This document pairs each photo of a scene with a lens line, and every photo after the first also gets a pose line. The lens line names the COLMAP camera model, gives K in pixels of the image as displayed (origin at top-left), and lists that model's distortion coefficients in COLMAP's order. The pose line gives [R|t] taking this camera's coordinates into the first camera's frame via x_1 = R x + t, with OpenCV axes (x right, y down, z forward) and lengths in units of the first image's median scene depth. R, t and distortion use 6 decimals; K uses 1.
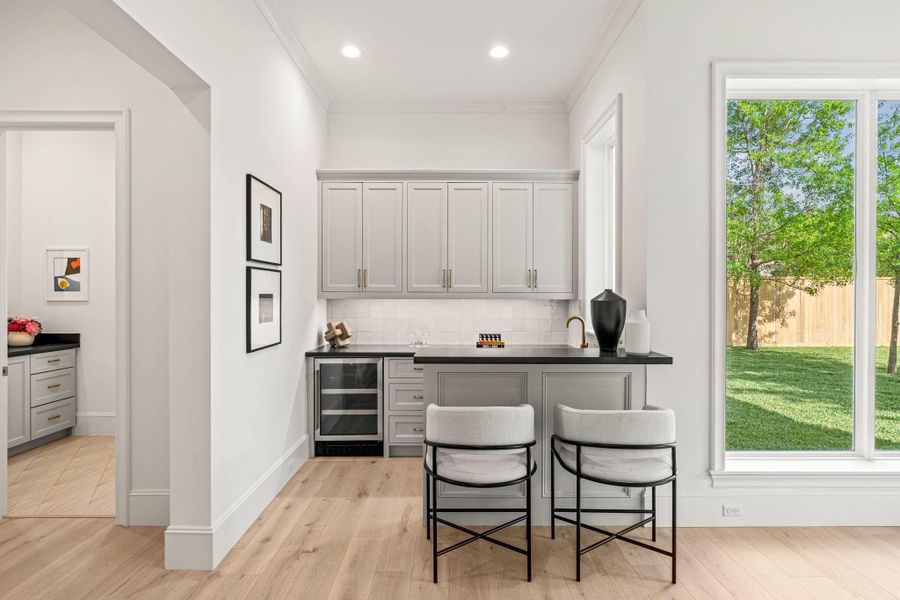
lens RADIAL K [[476.7, 0, 449.6], [0, 476.7, 299.3], [0, 0, 1]] dist [0.003804, 0.001418]
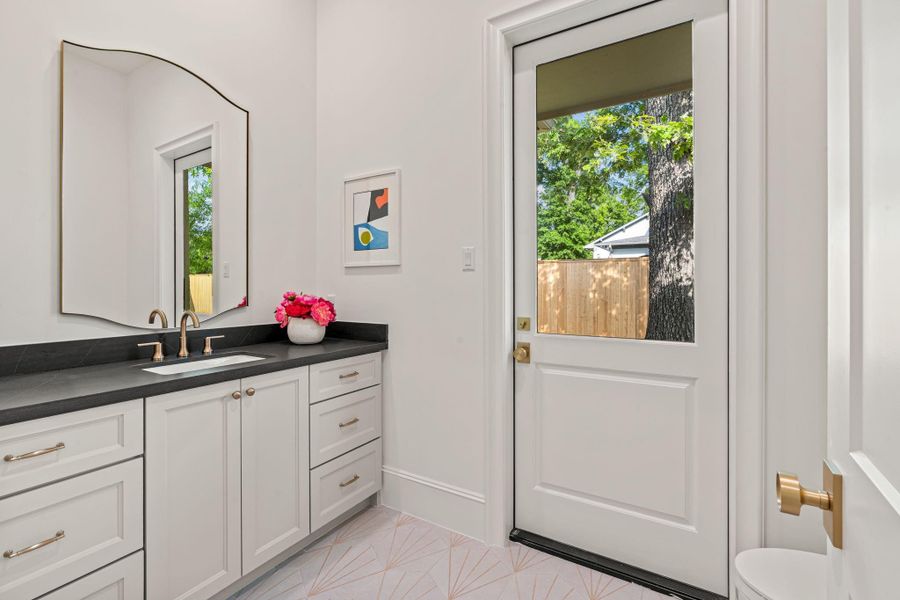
lens RADIAL K [[421.4, 0, 448.7], [0, 421.4, 291.9], [0, 0, 1]] dist [0.000117, 0.000187]
pose [[0.861515, 0.001286, -0.507731, -0.461648], [0.002691, 0.999971, 0.007100, 0.031094], [0.507725, -0.007483, 0.861487, 0.611017]]
